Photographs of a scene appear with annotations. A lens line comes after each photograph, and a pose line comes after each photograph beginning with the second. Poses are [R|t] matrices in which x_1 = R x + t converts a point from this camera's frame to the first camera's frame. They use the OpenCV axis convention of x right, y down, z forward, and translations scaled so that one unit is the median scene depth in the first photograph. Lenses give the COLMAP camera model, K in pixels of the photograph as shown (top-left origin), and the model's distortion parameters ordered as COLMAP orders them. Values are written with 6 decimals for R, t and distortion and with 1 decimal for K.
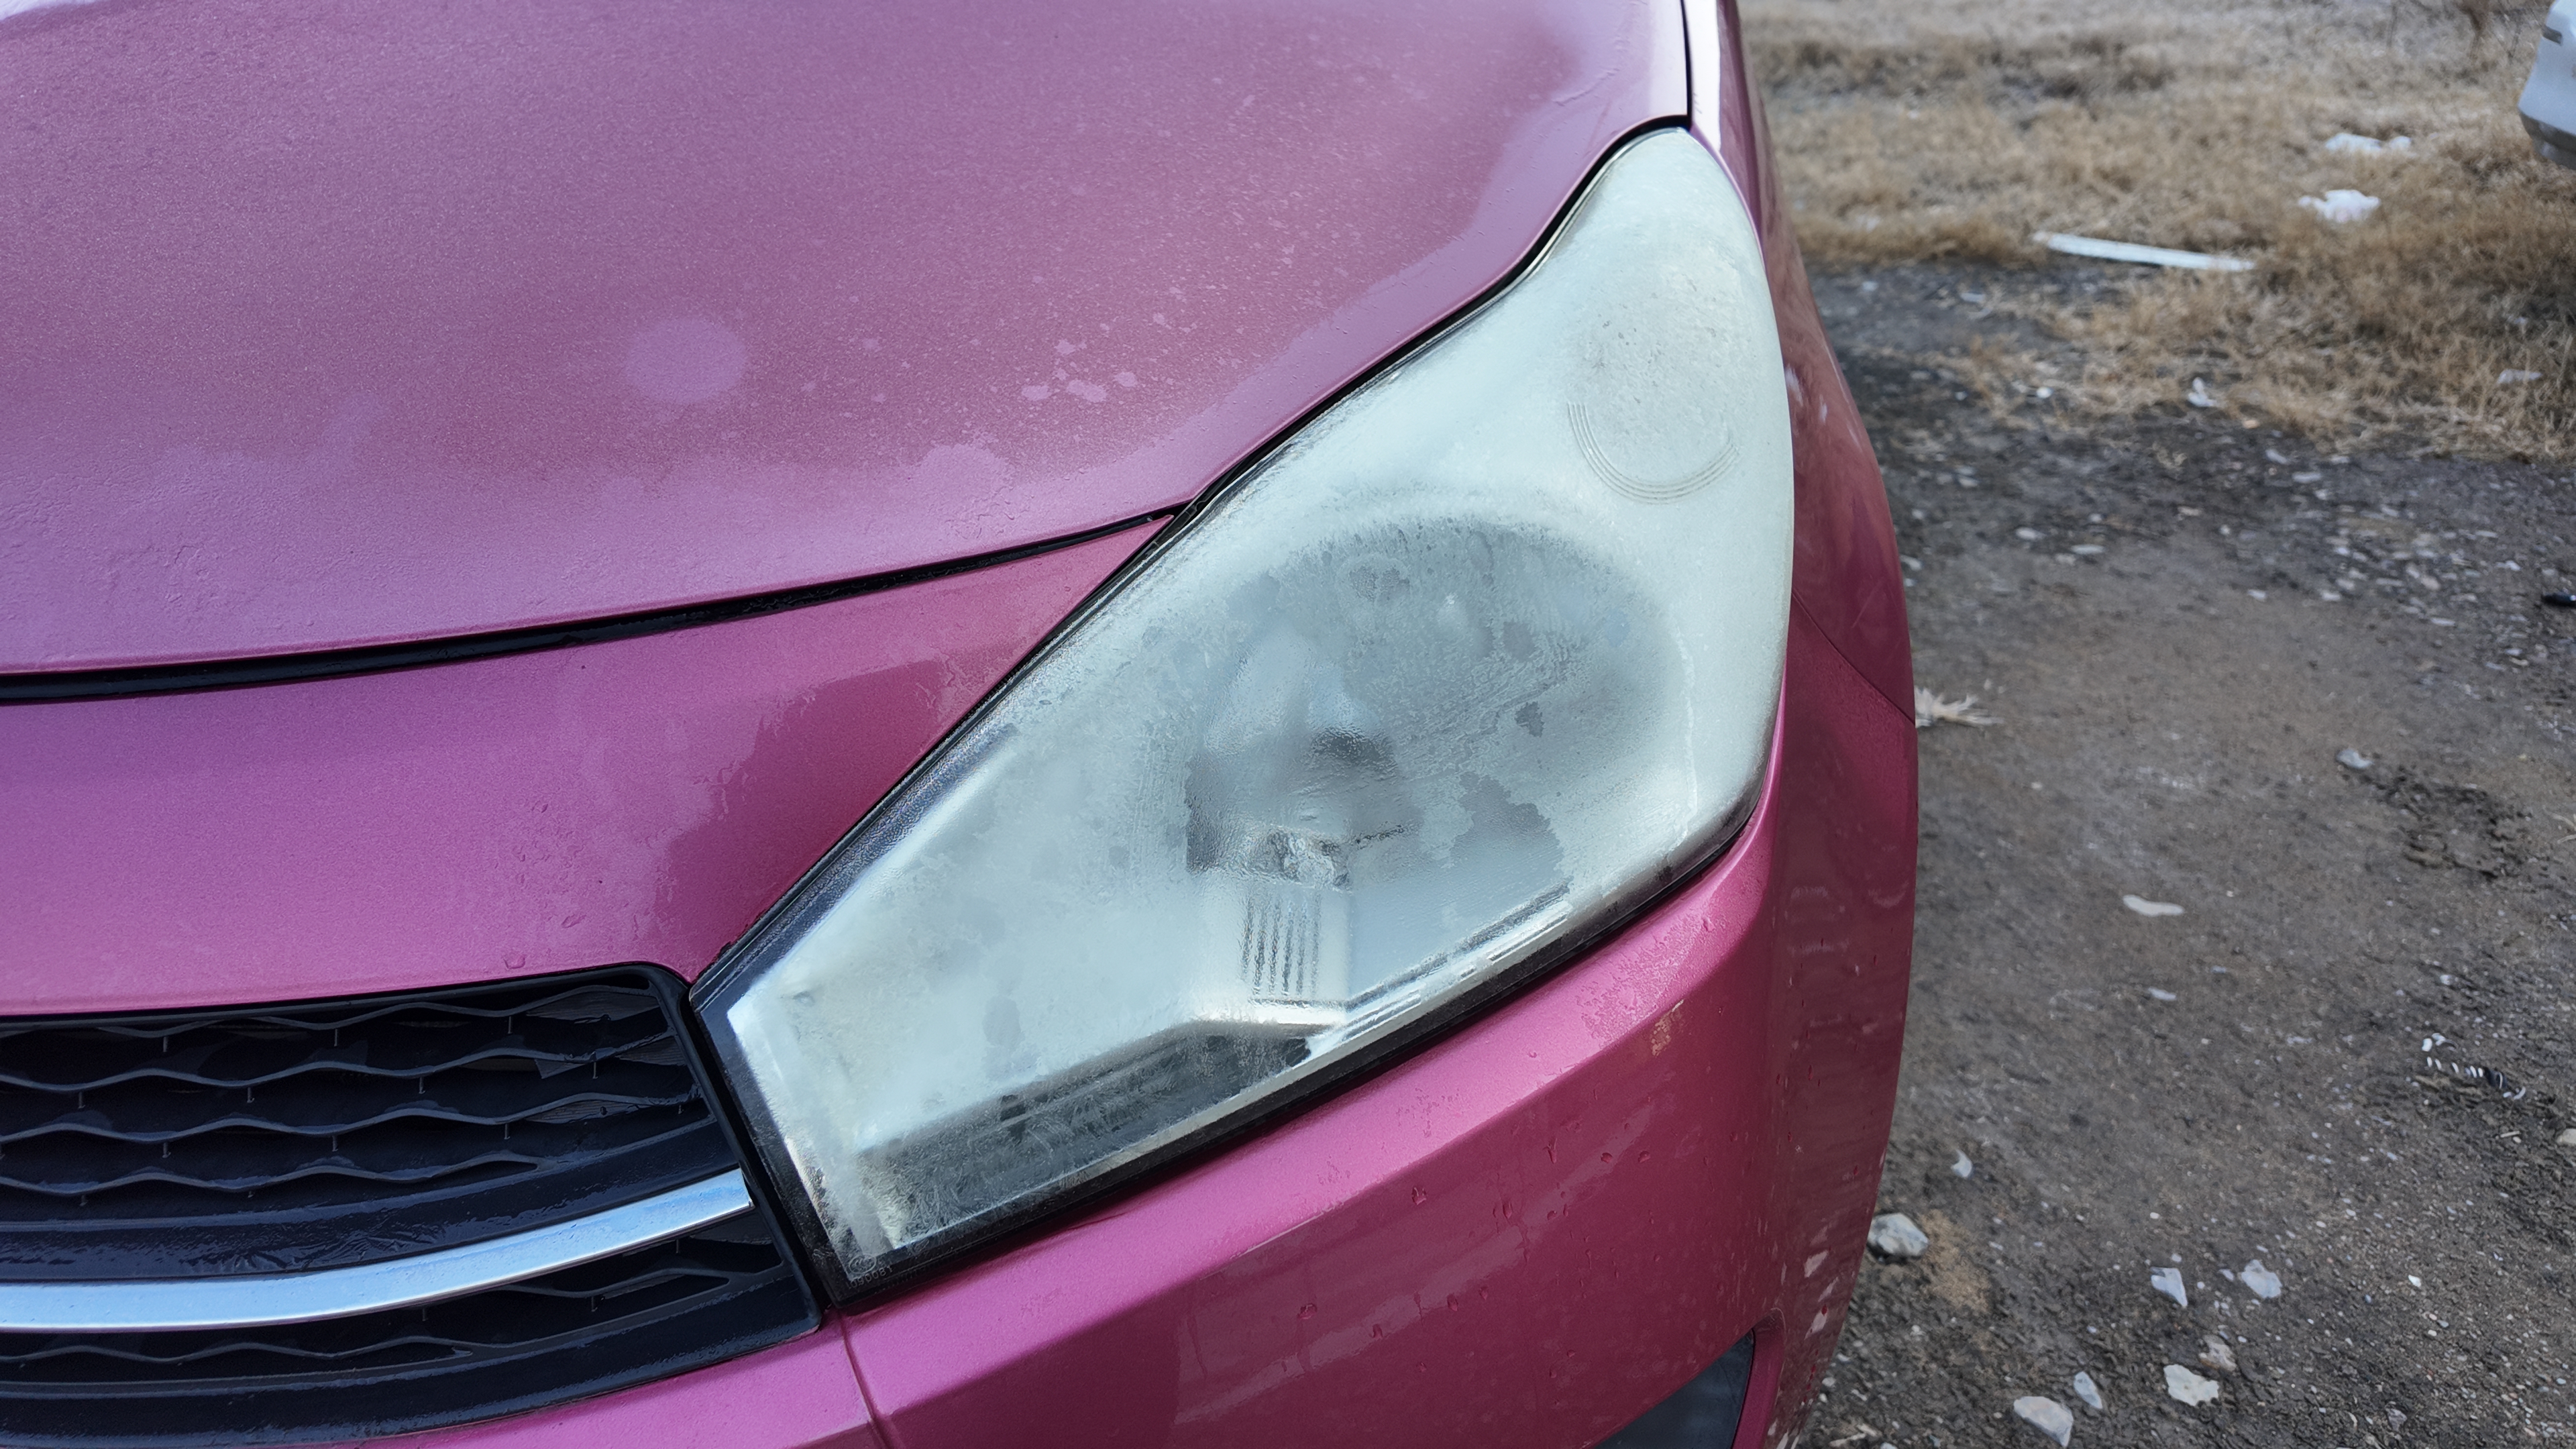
lens RADIAL K [[1575.8, 0, 1310.6], [0, 1575.8, 666.4], [0, 0, 1]] dist [-0.054120, 0.048409]
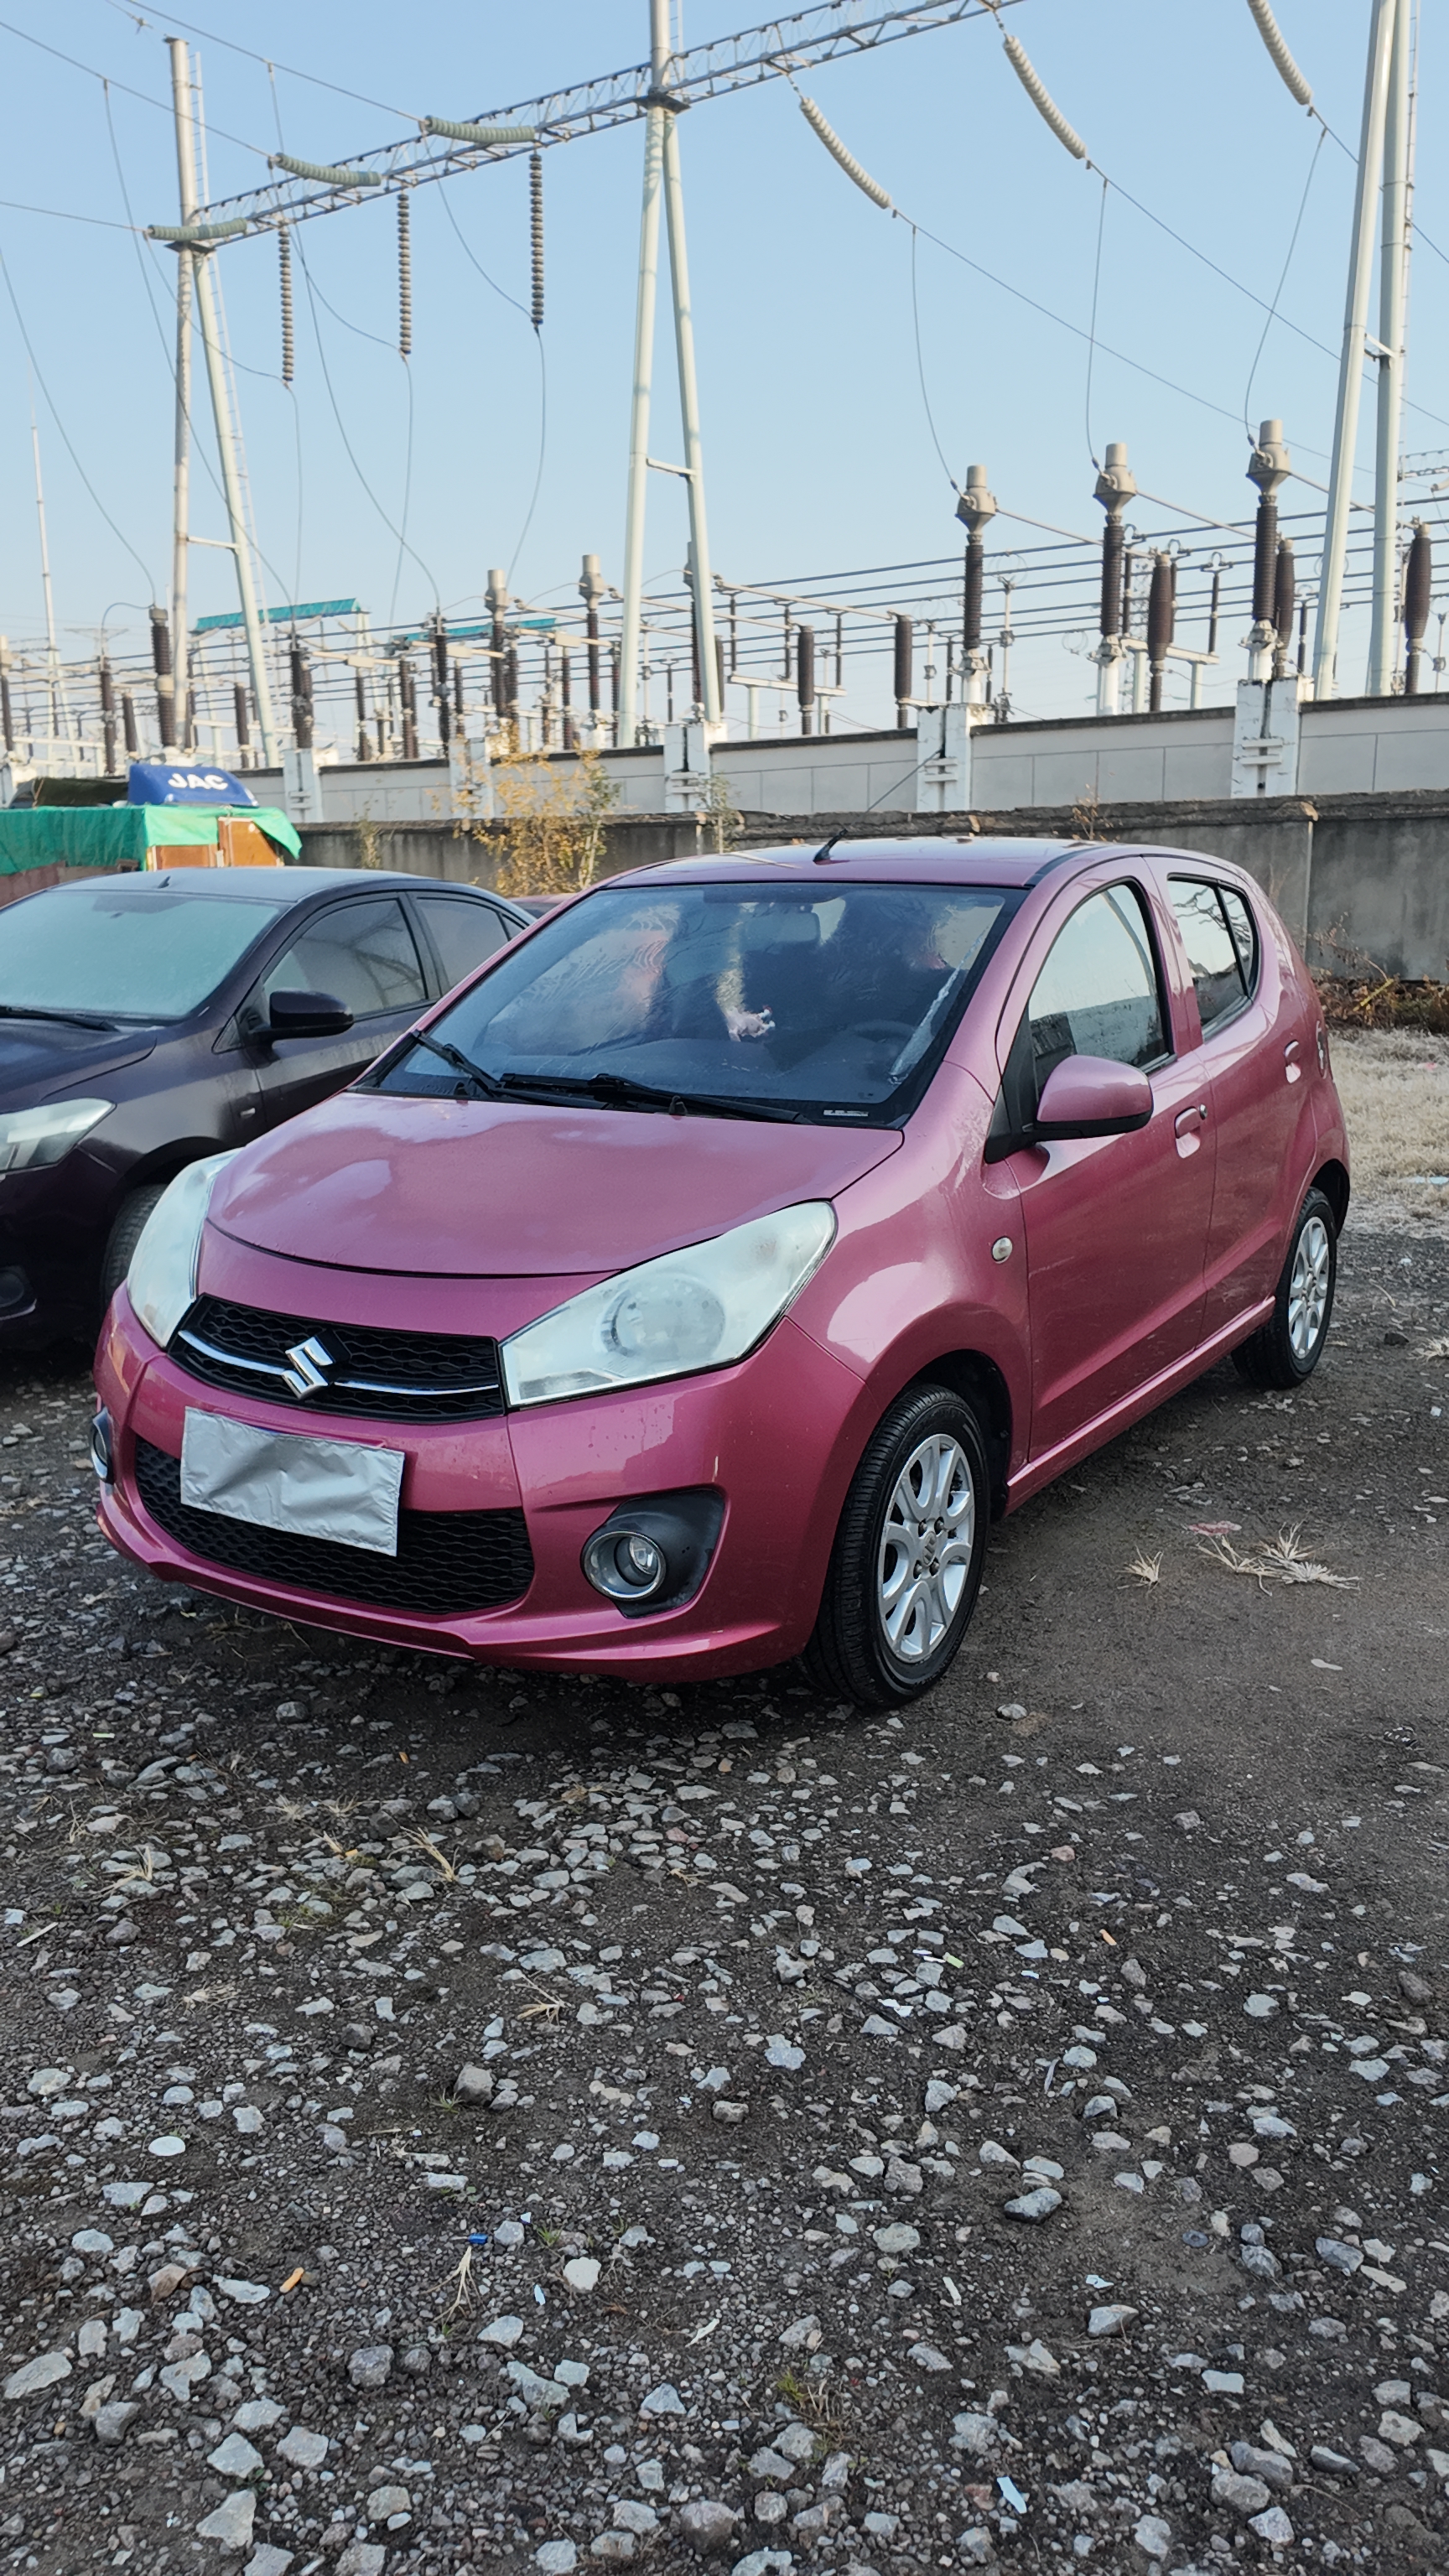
lens RADIAL K [[1852.6, 0, 733.4], [0, 1852.6, 1304.1], [0, 0, 1]] dist [0.063018, 0.000608]
pose [[0.895275, 0.097322, -0.434755, 0.425962], [-0.205400, 0.956114, -0.208943, 0.175763], [0.395341, 0.276360, 0.875974, -0.582845]]
